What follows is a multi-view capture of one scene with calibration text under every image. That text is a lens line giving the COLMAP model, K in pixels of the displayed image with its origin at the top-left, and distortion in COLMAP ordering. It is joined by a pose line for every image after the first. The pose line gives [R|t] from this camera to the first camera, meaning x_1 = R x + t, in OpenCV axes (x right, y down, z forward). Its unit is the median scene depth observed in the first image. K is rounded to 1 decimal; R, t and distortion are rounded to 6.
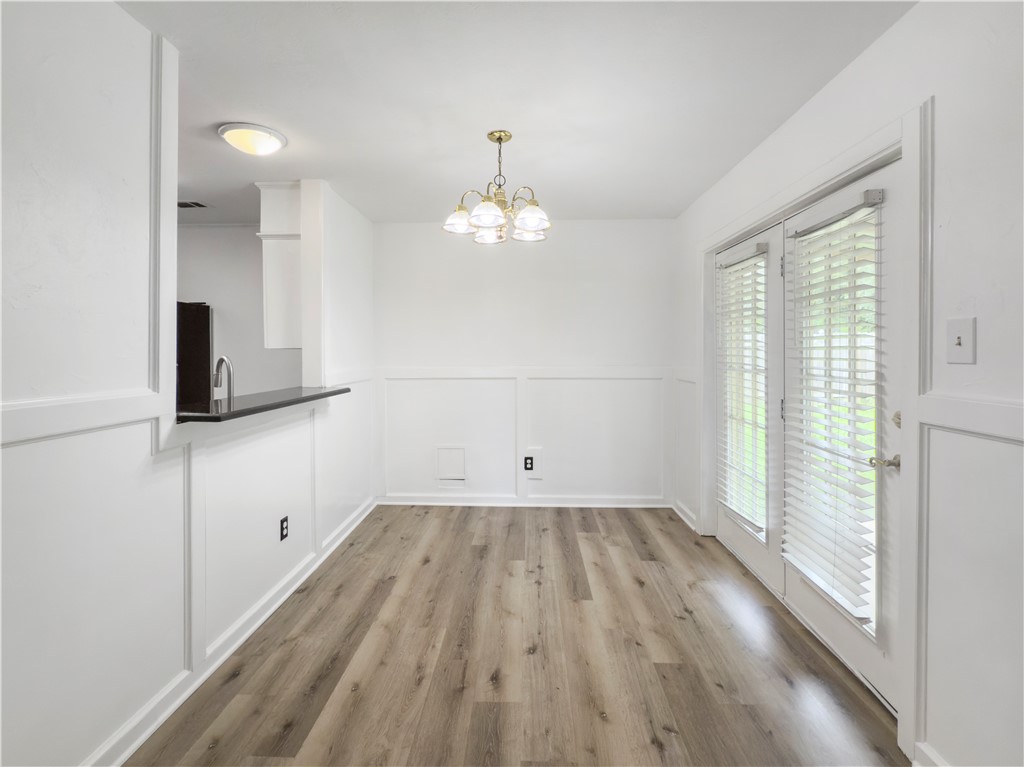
lens RADIAL K [[477.6, 0, 513.7], [0, 477.6, 356.7], [0, 0, 1]] dist [-0.000524, 0.000011]
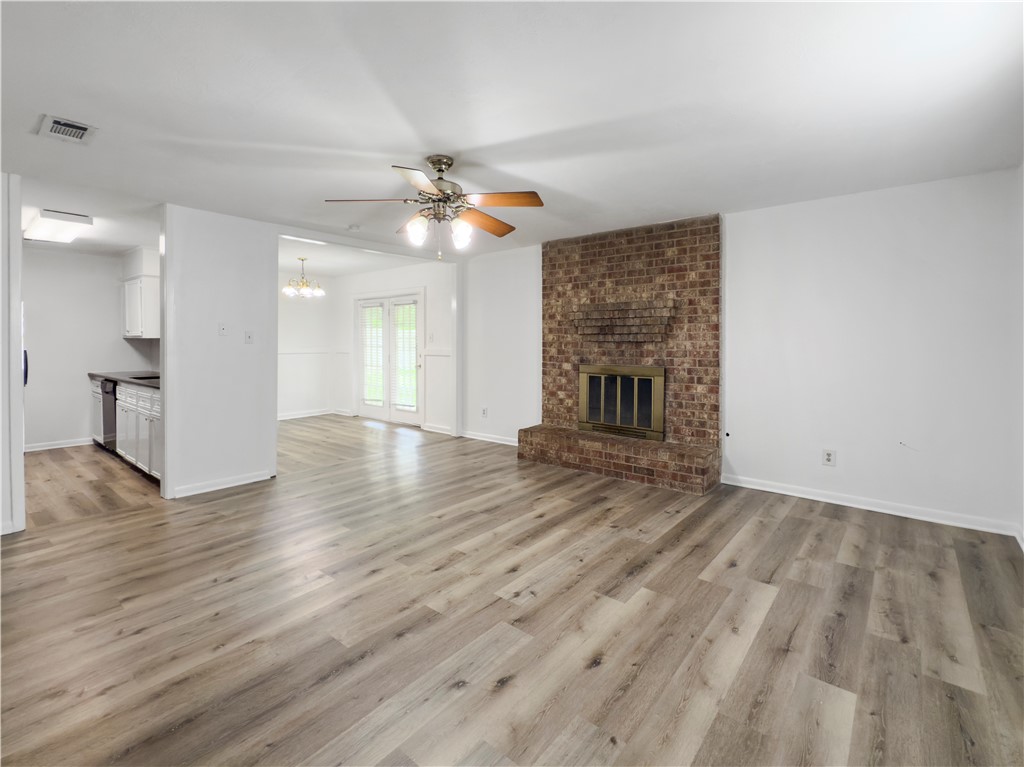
lens RADIAL K [[477.6, 0, 516.1], [0, 477.6, 344.5], [0, 0, 1]] dist [-0.000524, 0.000011]
pose [[0.608592, -0.008401, 0.793439, -1.919717], [0.009107, 0.999952, 0.003603, 0.023115], [-0.793431, 0.005033, 0.608639, -2.123396]]
